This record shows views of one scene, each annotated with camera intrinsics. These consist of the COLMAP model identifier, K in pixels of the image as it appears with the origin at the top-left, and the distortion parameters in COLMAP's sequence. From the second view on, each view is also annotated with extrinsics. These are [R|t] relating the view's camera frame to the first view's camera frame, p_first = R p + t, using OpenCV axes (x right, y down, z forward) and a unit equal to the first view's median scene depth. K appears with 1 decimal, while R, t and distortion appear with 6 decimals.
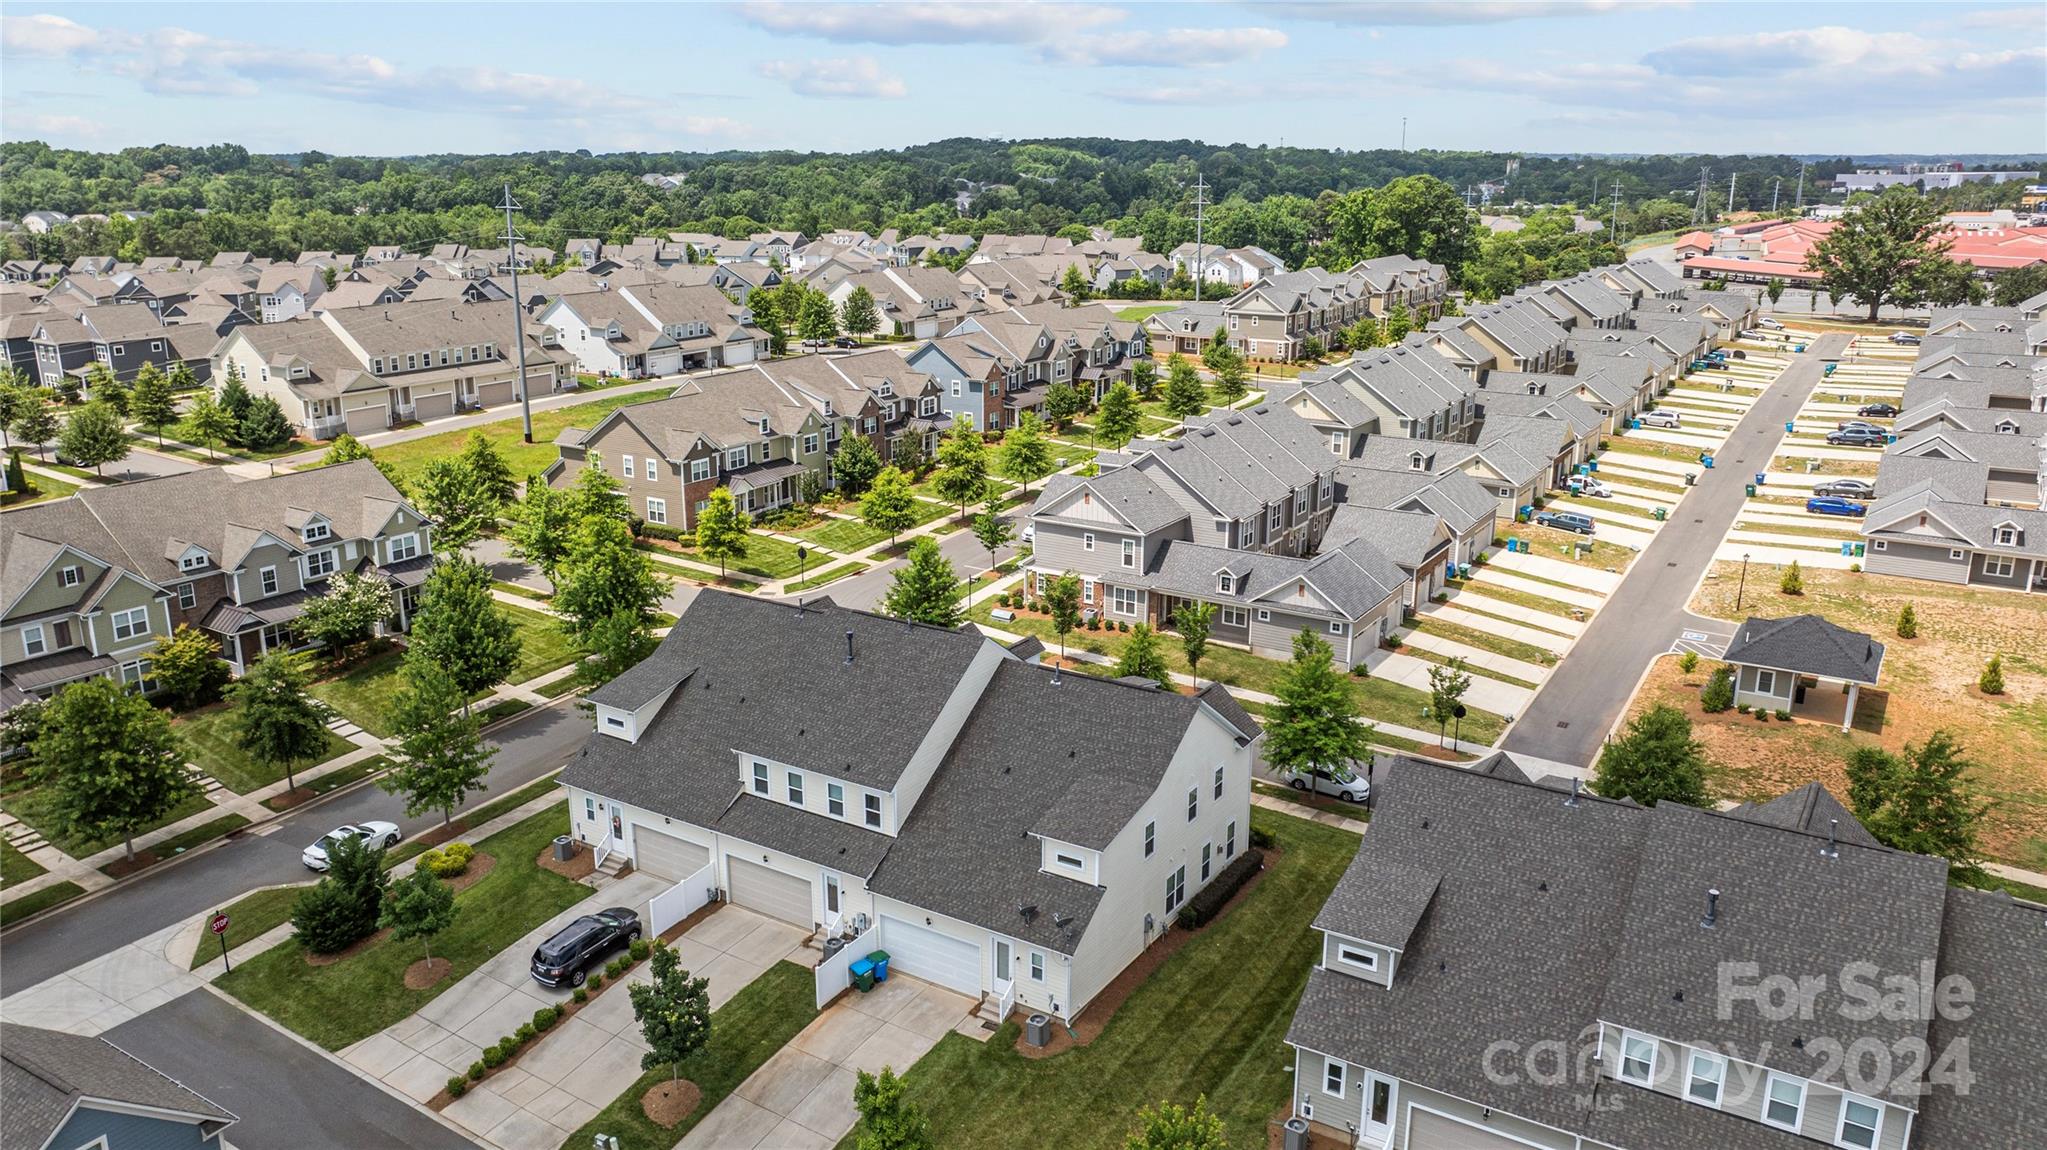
lens RADIAL K [[1470.6, 0, 1023.5], [0, 1470.6, 575.0], [0, 0, 1]] dist [-0.018750, -0.000911]
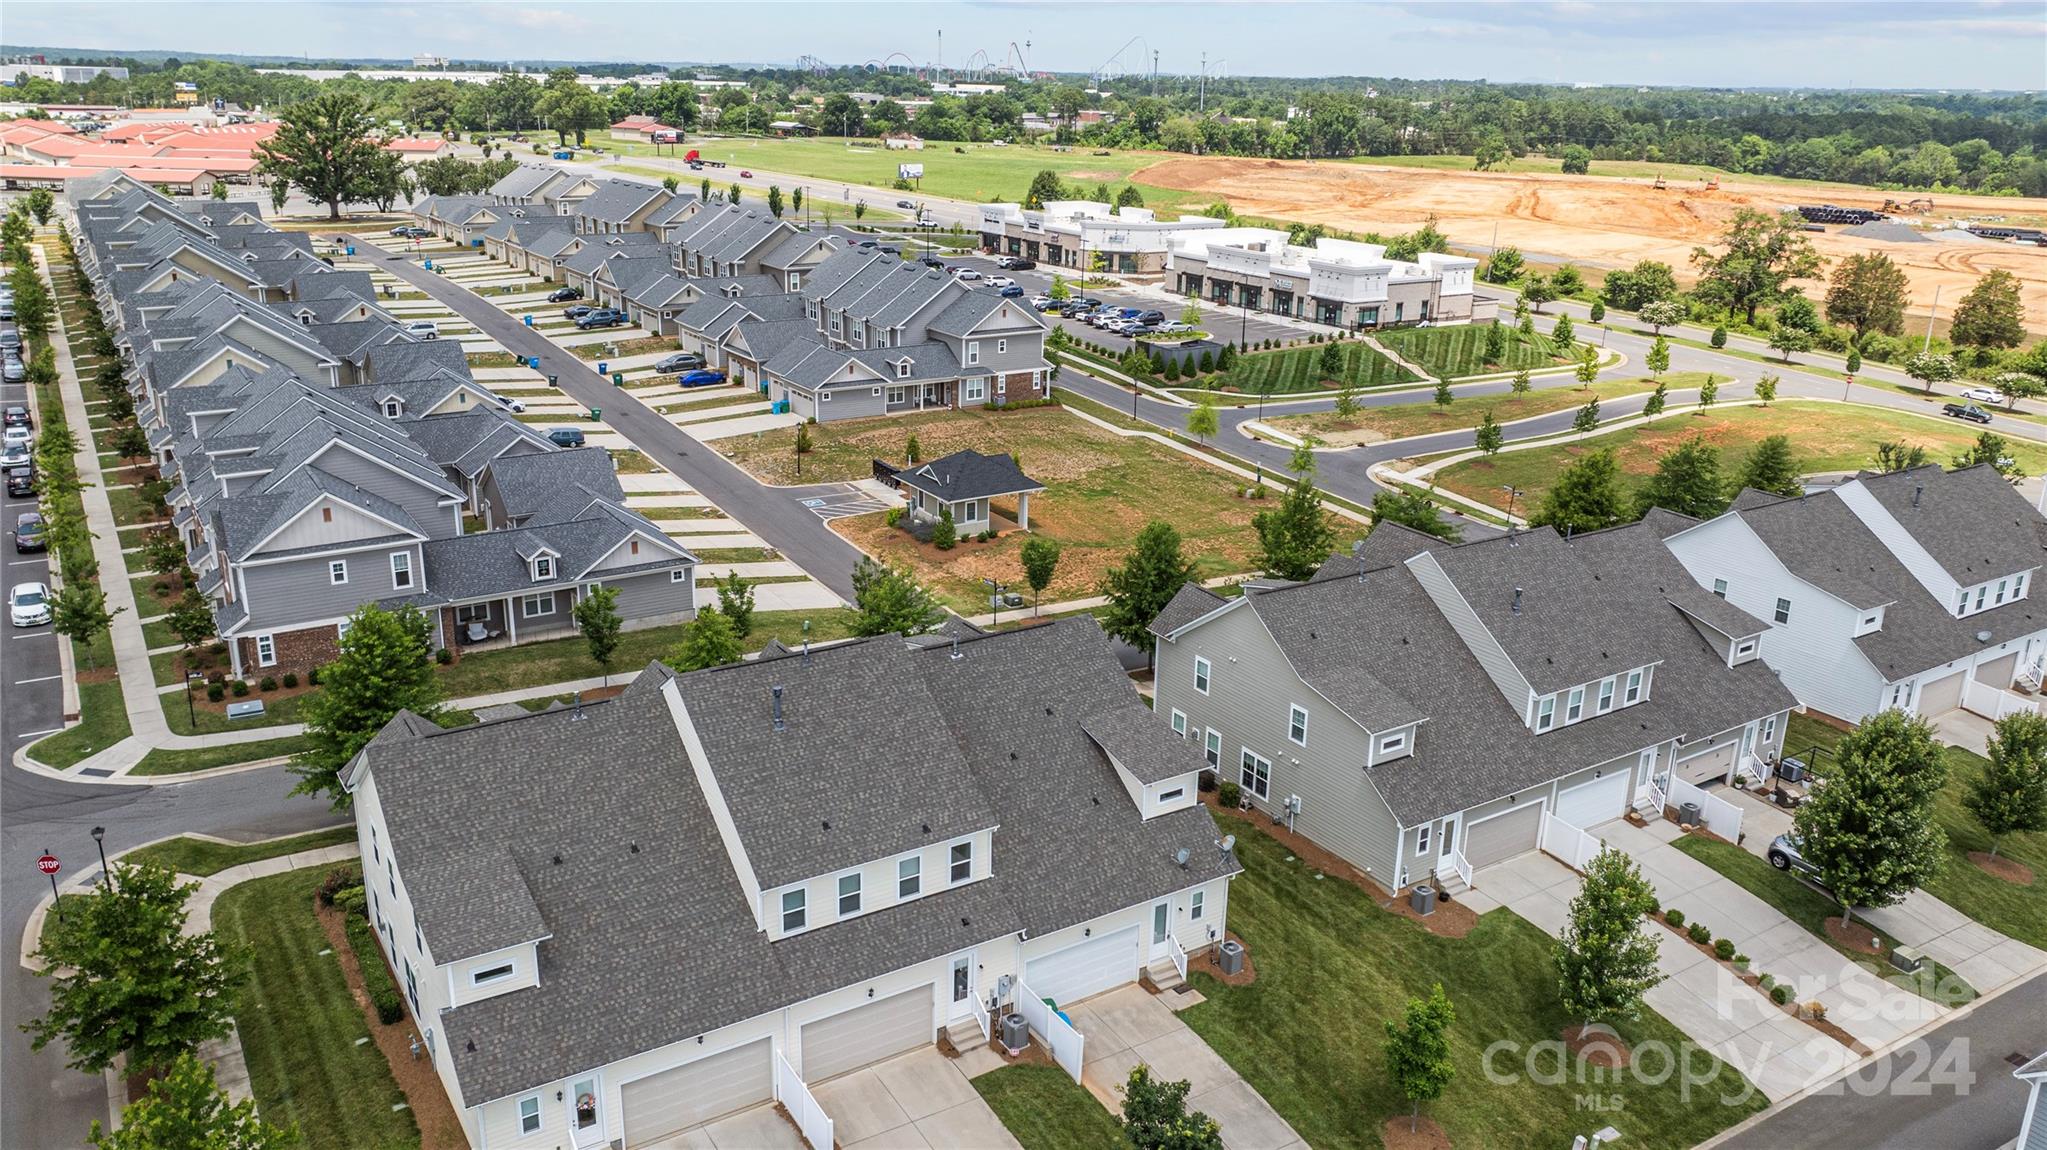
lens RADIAL K [[1518.8, 0, 1023.5], [0, 1518.8, 575.0], [0, 0, 1]] dist [-0.010941, -0.005783]
pose [[0.426916, -0.275673, 0.861247, -0.779631], [0.227268, 0.954540, 0.192879, -0.149674], [-0.875267, 0.113391, 0.470160, 0.556351]]
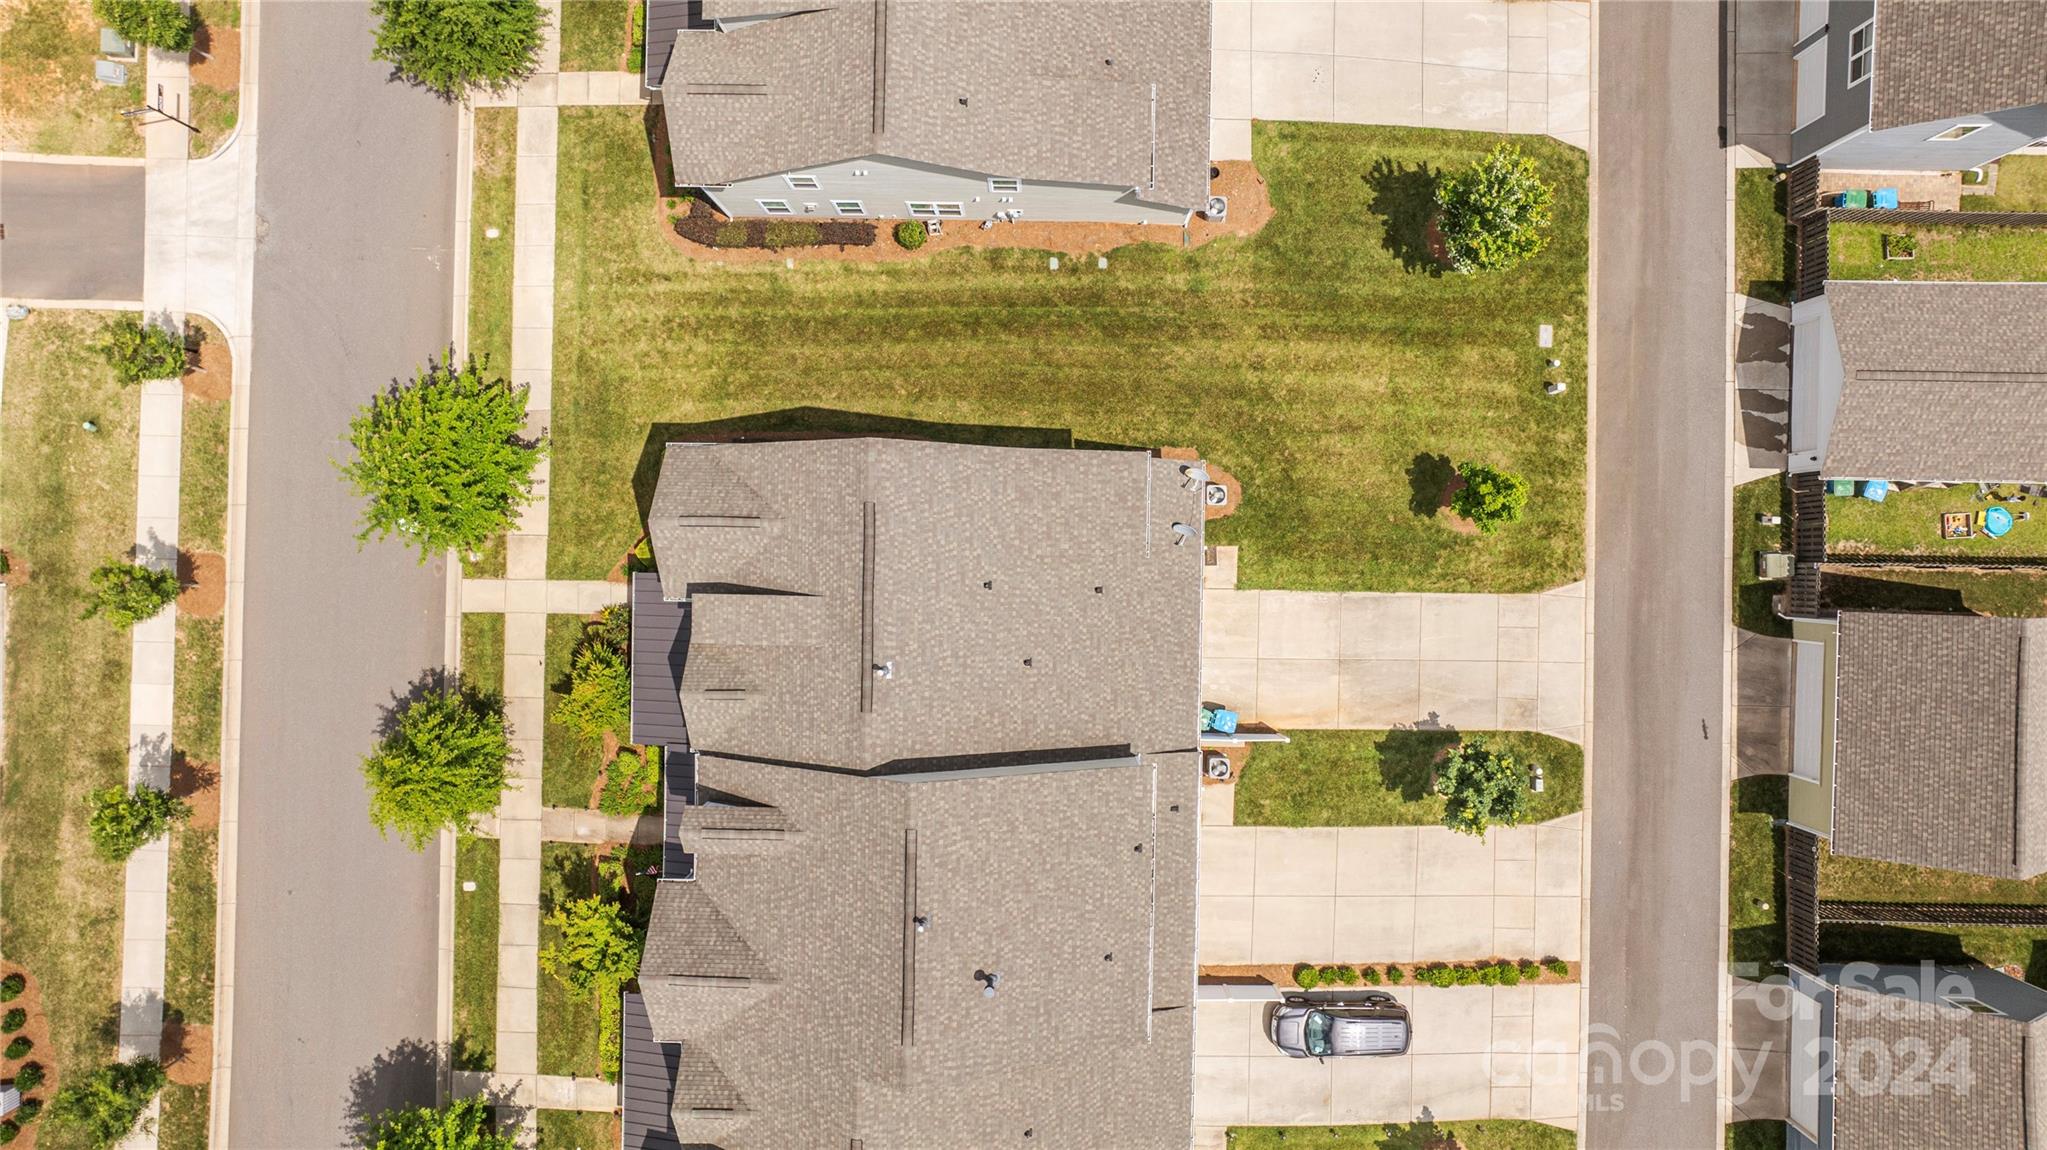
lens RADIAL K [[1470.6, 0, 1023.5], [0, 1470.6, 575.0], [0, 0, 1]] dist [-0.018750, -0.000911]
pose [[-0.516481, -0.856256, -0.008518, 0.034772], [0.237989, -0.153093, 0.959127, -0.577529], [-0.822562, 0.493344, 0.282849, 0.780191]]
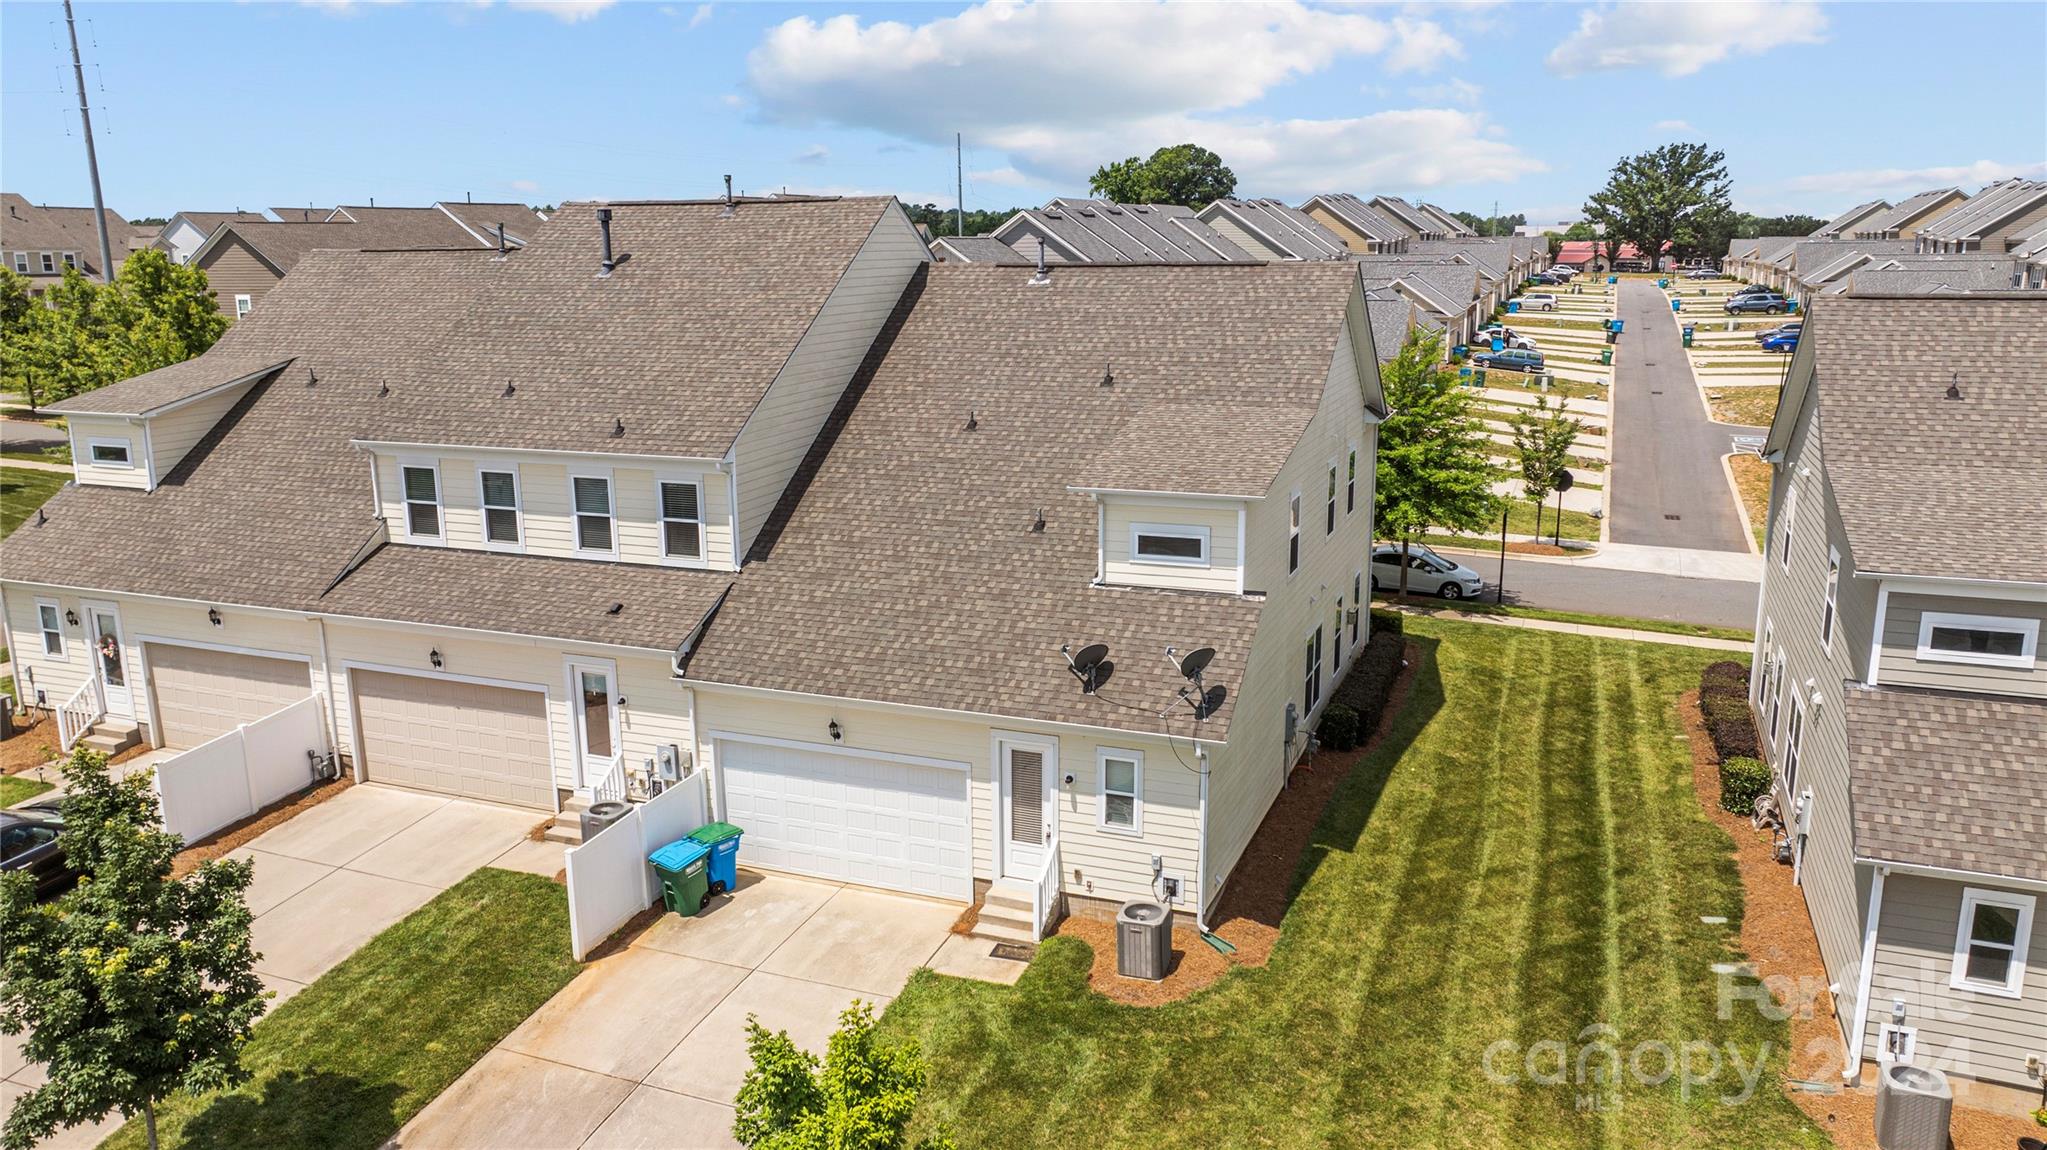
lens RADIAL K [[1470.6, 0, 1023.5], [0, 1470.6, 575.0], [0, 0, 1]] dist [-0.018750, -0.000911]
pose [[0.982436, -0.051169, 0.179446, -0.081815], [0.060210, 0.997157, -0.045296, 0.205243], [-0.176618, 0.055305, 0.982724, 0.547293]]
